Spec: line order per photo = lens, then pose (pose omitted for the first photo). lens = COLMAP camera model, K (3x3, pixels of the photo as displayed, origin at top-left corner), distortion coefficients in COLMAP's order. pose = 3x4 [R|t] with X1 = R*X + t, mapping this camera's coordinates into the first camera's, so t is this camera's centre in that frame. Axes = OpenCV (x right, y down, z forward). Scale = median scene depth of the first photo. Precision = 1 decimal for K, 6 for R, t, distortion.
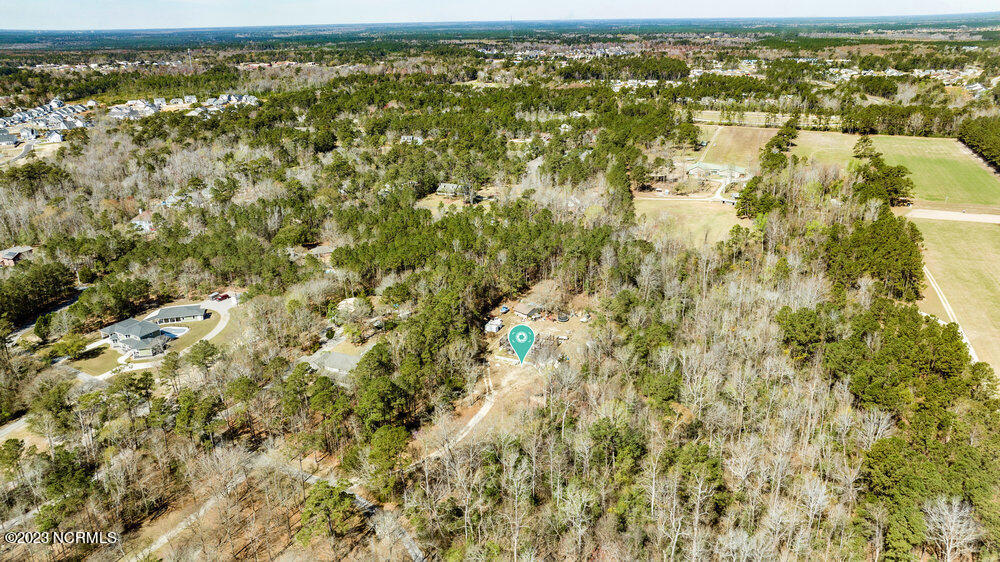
lens RADIAL K [[710.7, 0, 500.0], [0, 710.7, 281.0], [0, 0, 1]] dist [-0.034104, 0.037350]
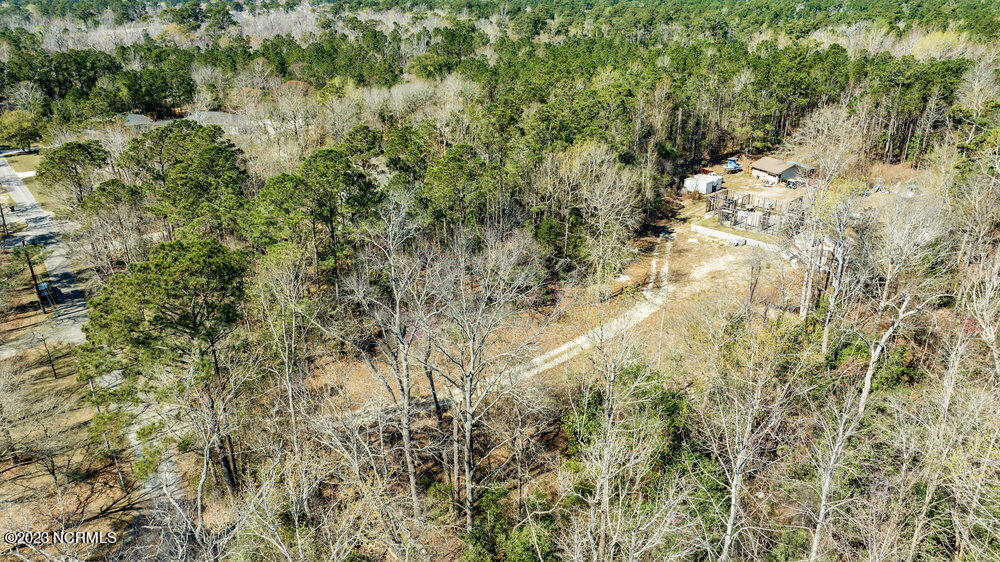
lens RADIAL K [[710.7, 0, 500.0], [0, 710.7, 281.0], [0, 0, 1]] dist [-0.034104, 0.037350]
pose [[0.936502, 0.139529, -0.321708, 0.028634], [-0.127085, 0.990107, 0.059474, 0.129198], [0.326824, -0.014813, 0.944969, 0.536979]]
